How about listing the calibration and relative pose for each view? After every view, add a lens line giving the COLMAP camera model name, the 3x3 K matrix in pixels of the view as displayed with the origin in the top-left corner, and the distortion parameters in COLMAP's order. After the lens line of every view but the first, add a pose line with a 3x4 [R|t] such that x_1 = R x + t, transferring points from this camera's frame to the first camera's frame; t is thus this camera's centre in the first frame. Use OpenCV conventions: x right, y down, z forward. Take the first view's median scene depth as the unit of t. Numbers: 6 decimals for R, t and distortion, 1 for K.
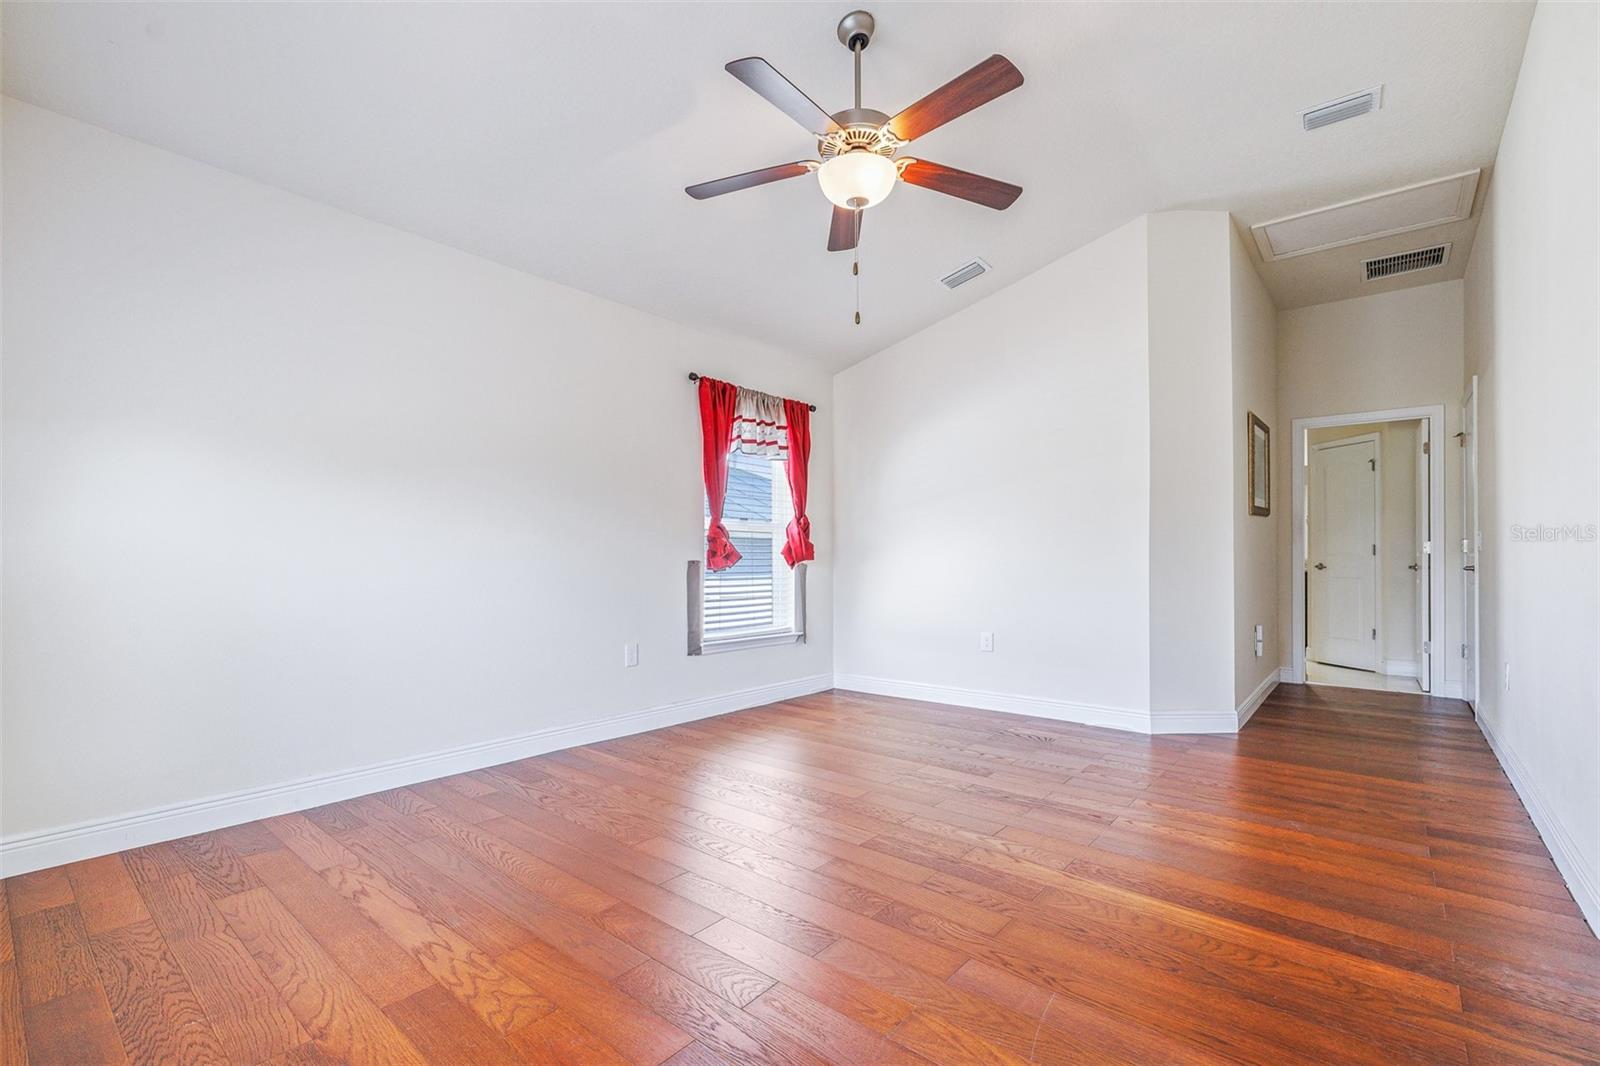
lens RADIAL K [[685.4, 0, 798.0], [0, 685.4, 548.0], [0, 0, 1]] dist [0.000269, -0.000825]
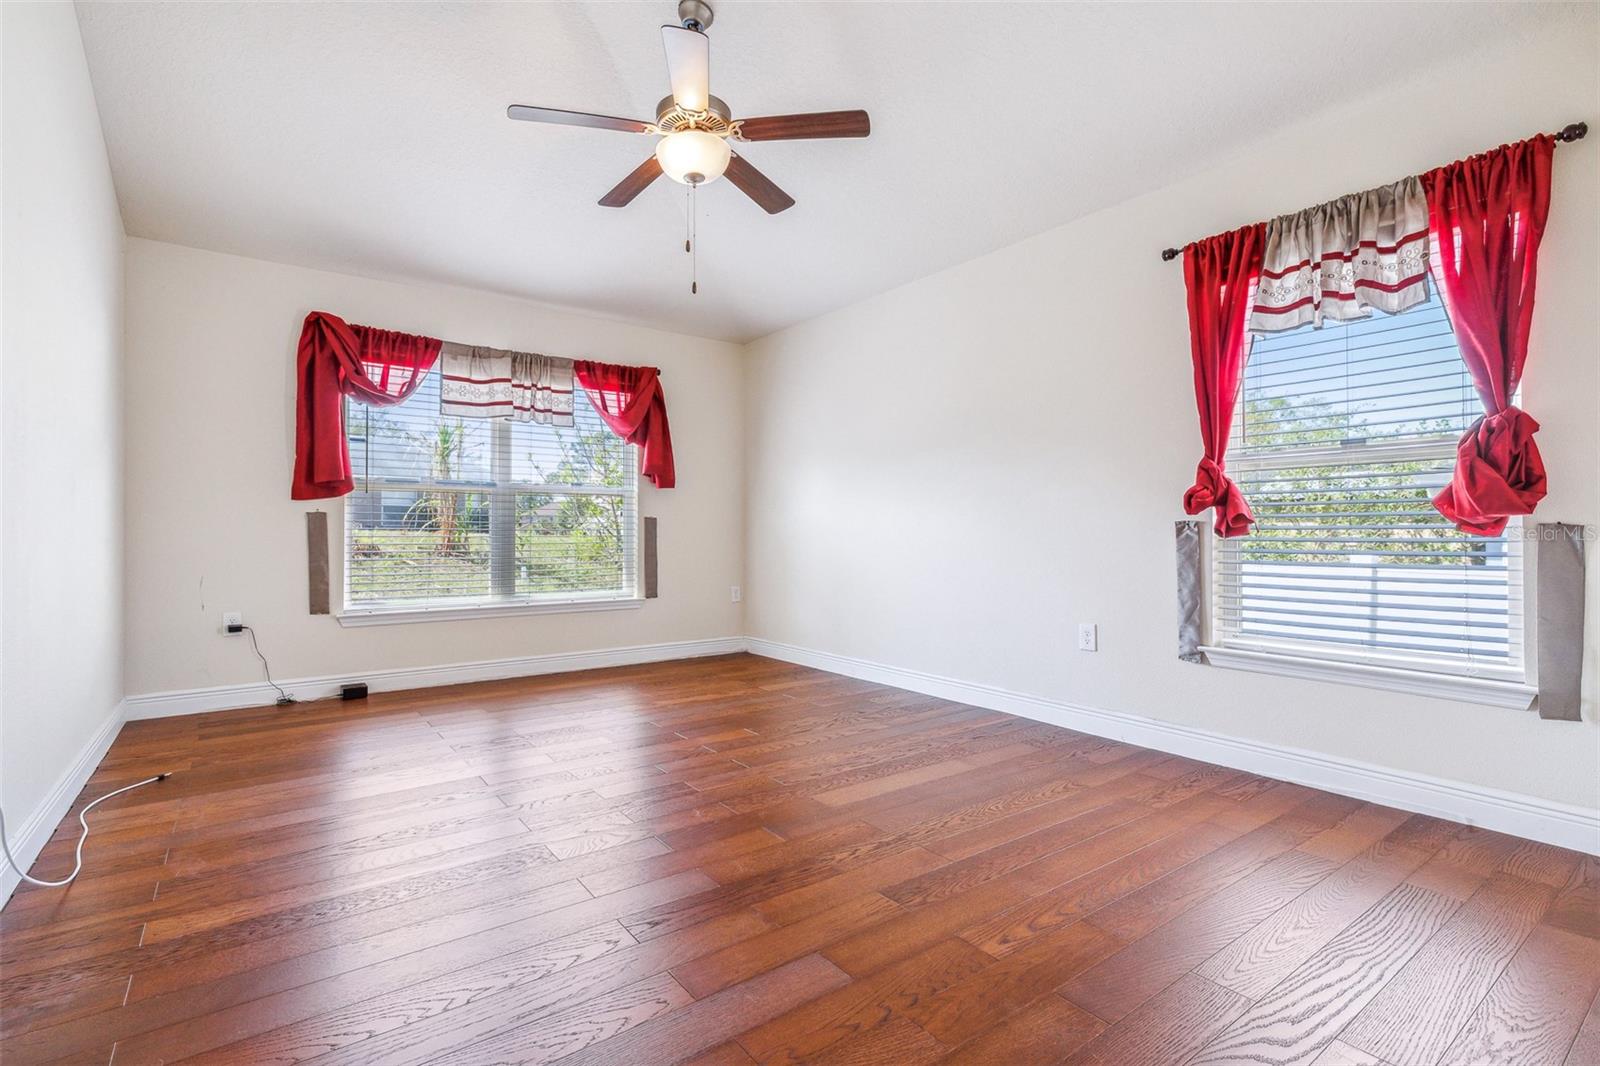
lens RADIAL K [[771.3, 0, 800.0], [0, 771.3, 533.0], [0, 0, 1]] dist [-0.000298, -0.000057]
pose [[-0.235964, -0.008127, -0.971728, 0.660901], [0.009048, 0.999903, -0.010559, 0.033150], [0.971720, -0.011284, -0.235867, 0.791888]]
